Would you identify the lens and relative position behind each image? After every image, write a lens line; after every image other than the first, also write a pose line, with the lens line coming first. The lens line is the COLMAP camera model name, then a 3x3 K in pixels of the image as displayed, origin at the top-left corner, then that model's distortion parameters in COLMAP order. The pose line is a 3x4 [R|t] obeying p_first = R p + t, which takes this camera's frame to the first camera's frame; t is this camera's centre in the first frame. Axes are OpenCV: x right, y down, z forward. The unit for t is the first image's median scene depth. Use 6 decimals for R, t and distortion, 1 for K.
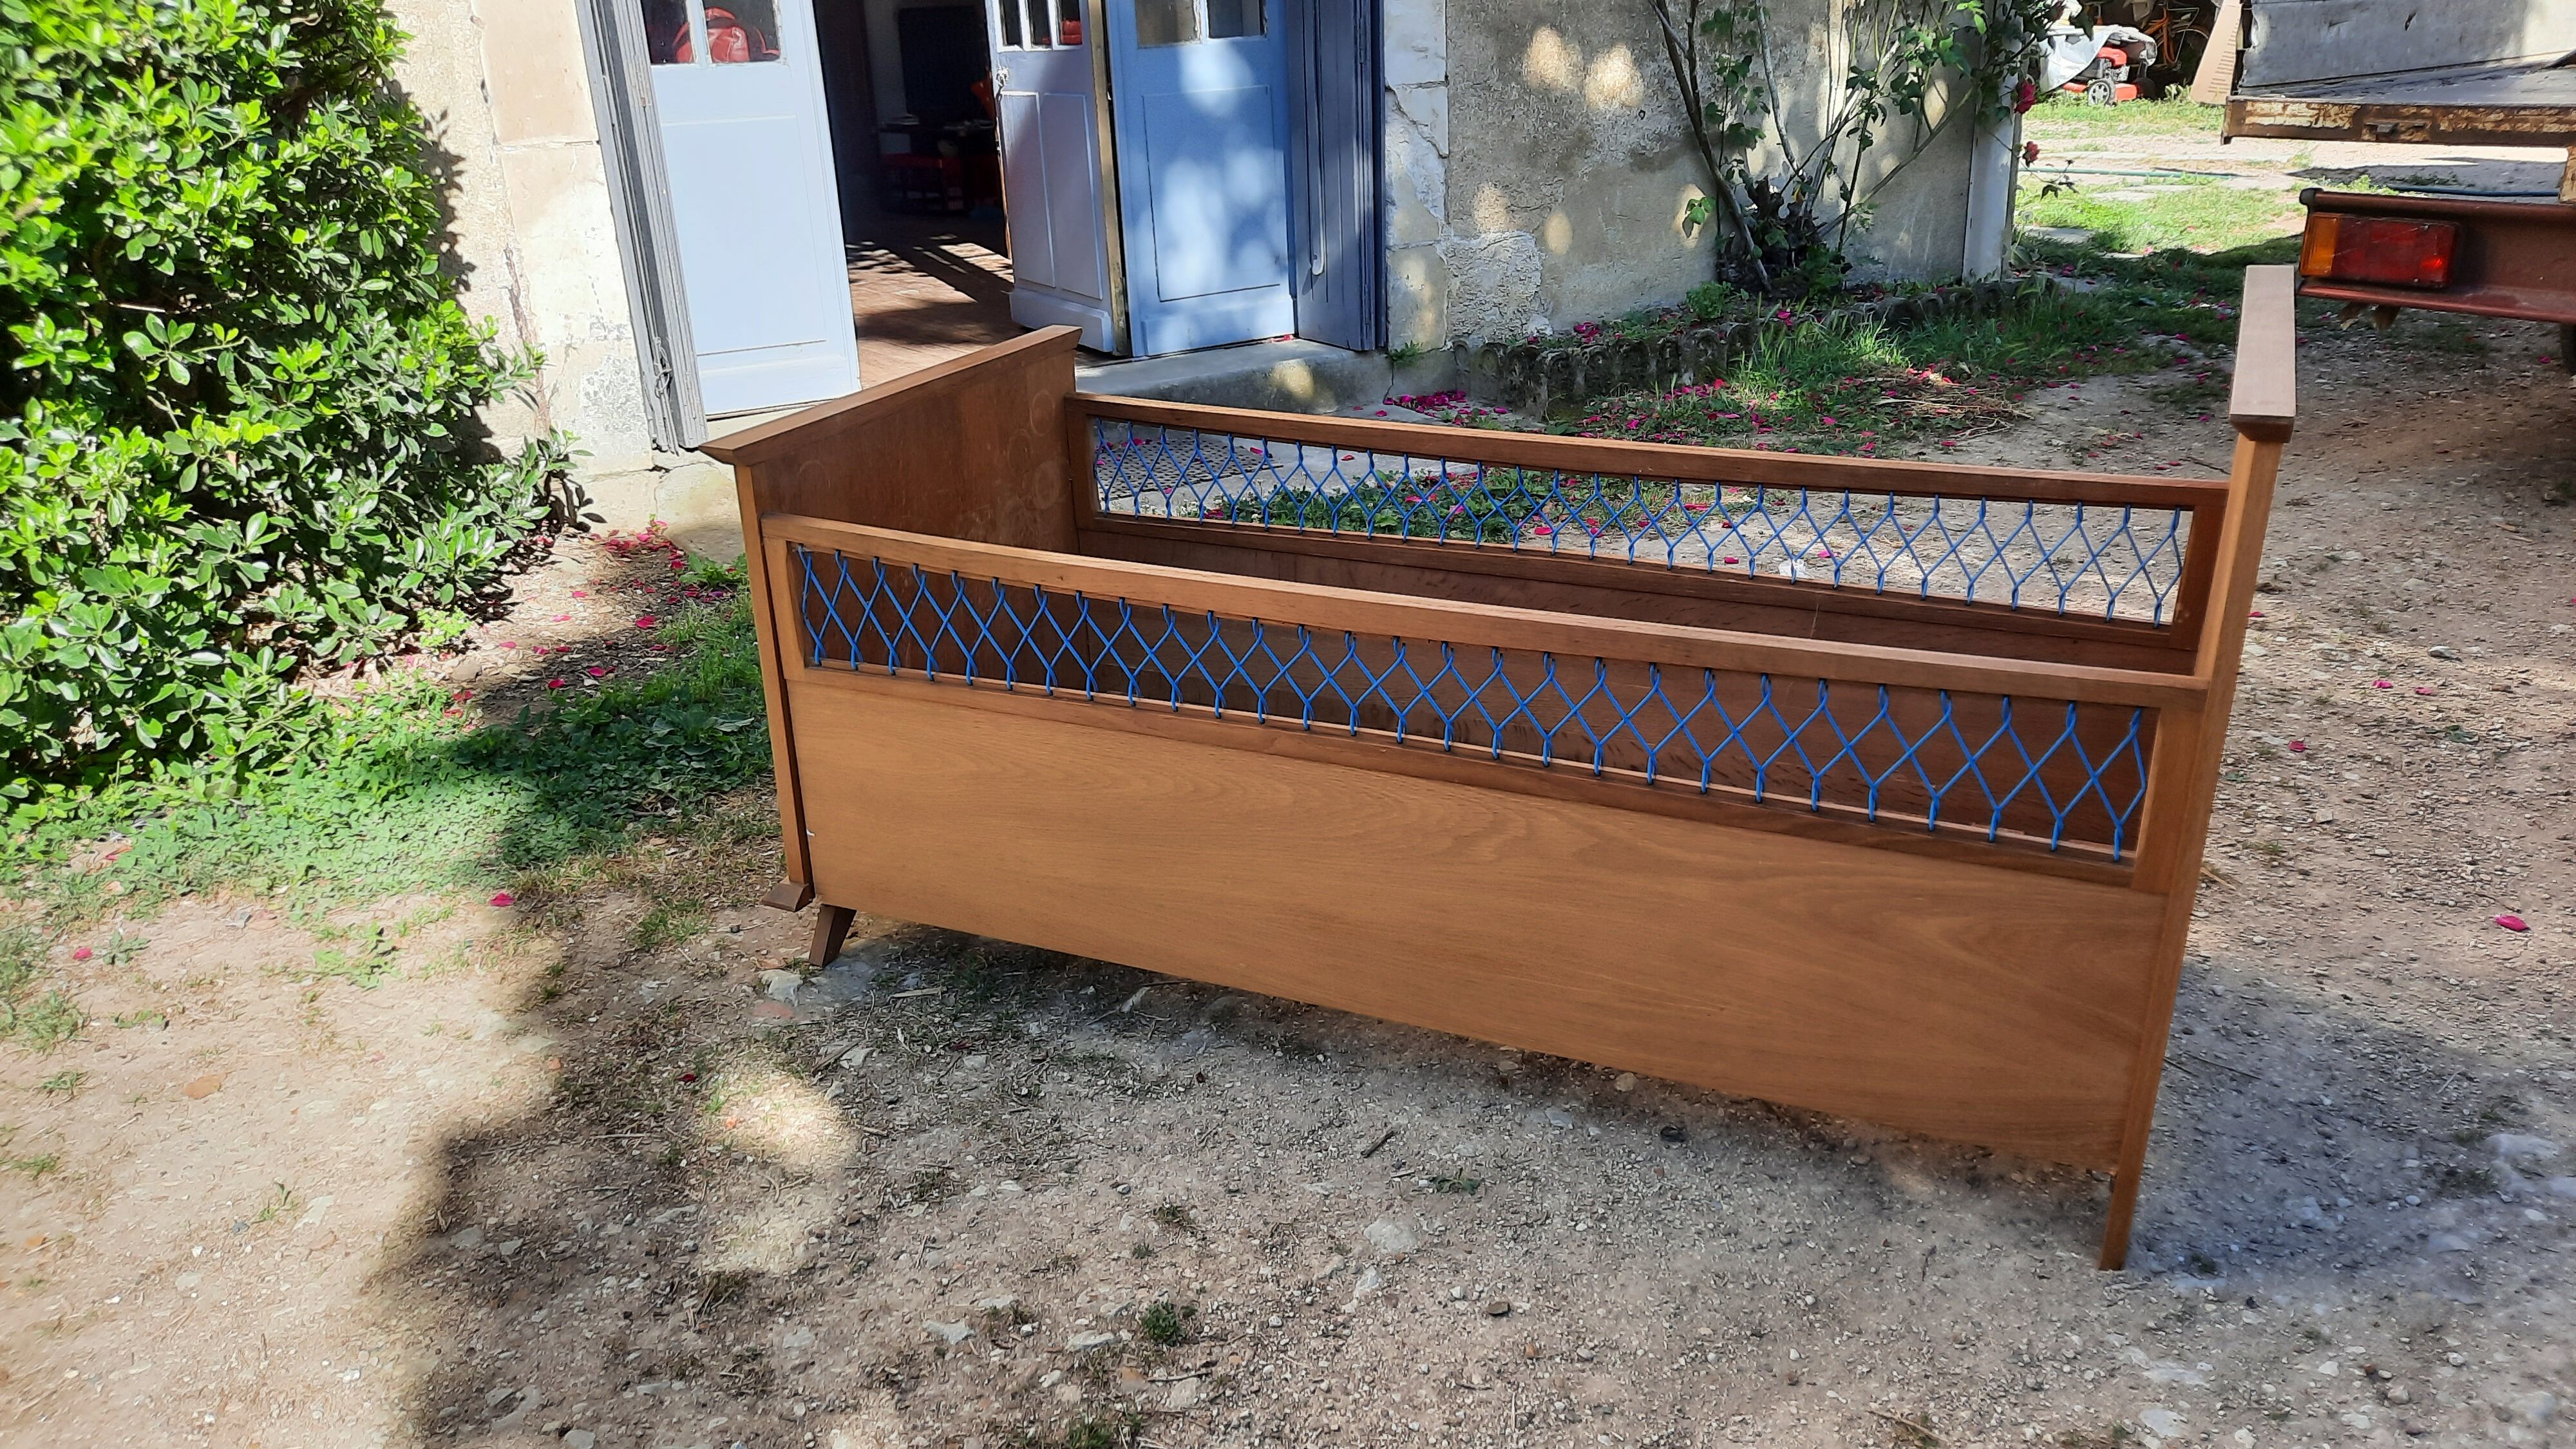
lens RADIAL K [[2064.4, 0, 1288.0], [0, 2064.4, 724.5], [0, 0, 1]] dist [0.059535, -0.112485]
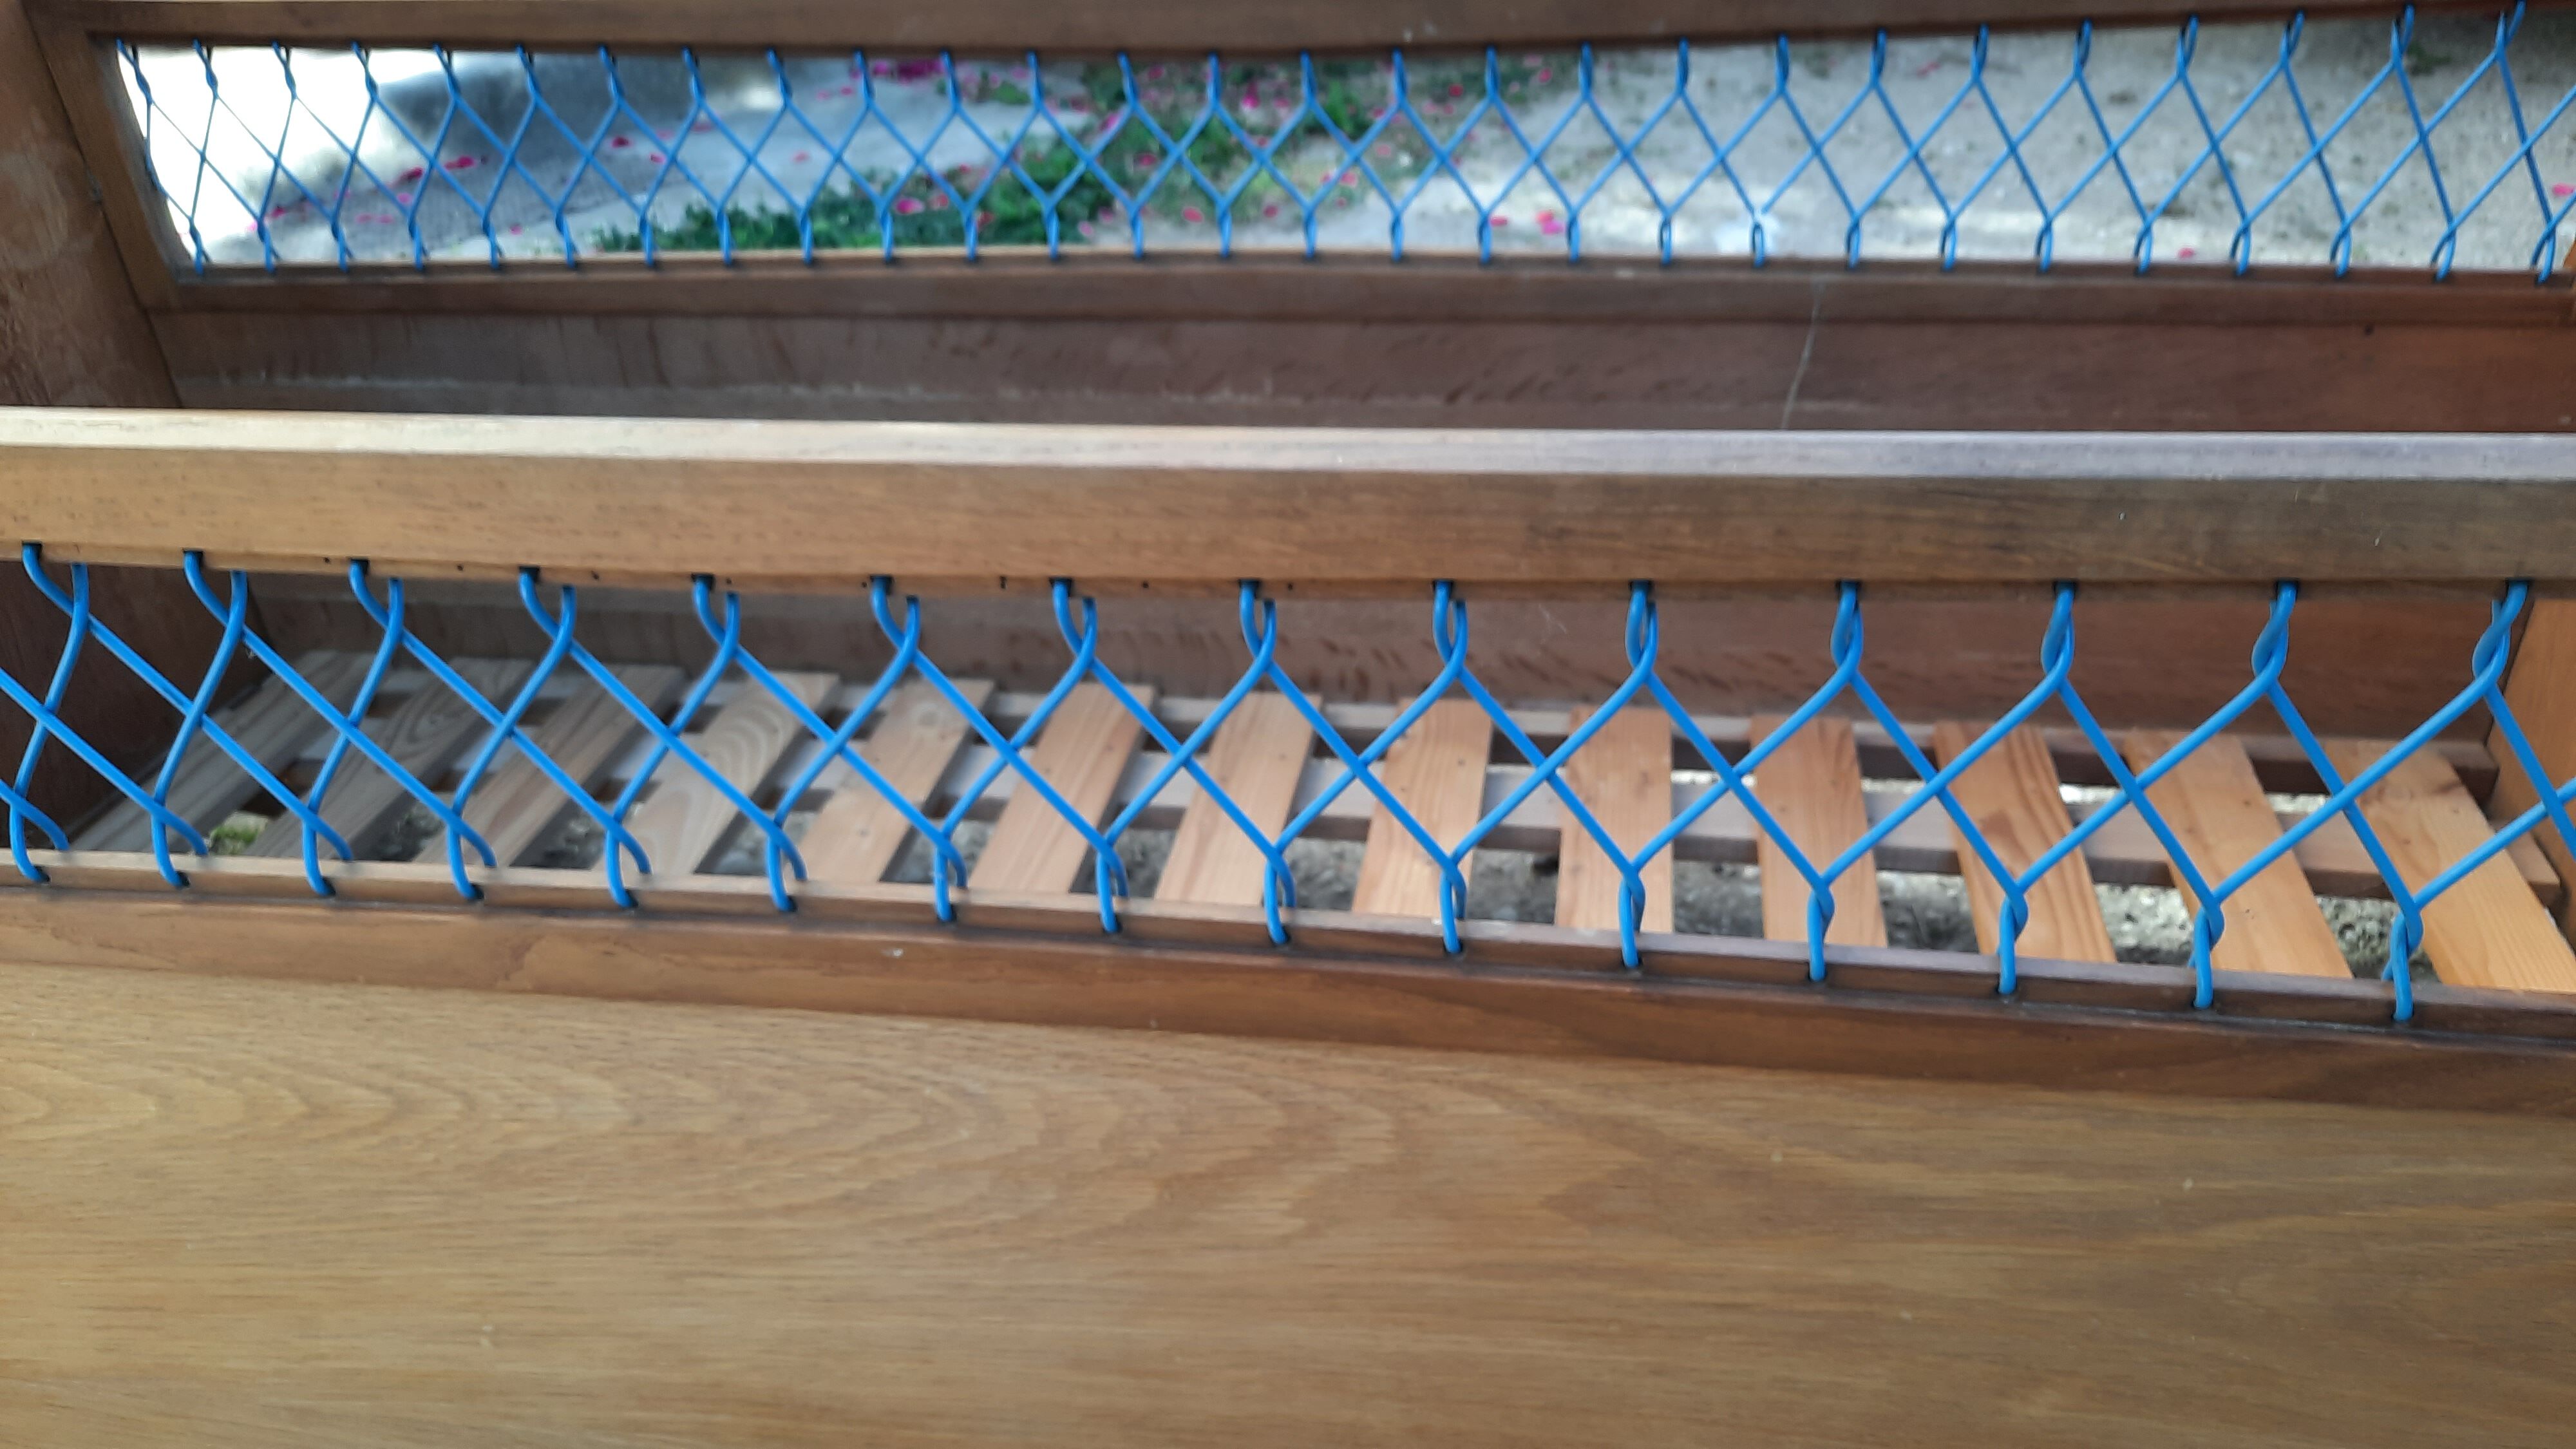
lens RADIAL K [[1865.4, 0, 1171.1], [0, 1865.4, 728.9], [0, 0, 1]] dist [0.041604, -0.085181]
pose [[0.977735, -0.139866, 0.156434, 0.047295], [0.116506, 0.981846, 0.149684, -0.054239], [-0.174530, -0.128125, 0.976280, 0.734057]]
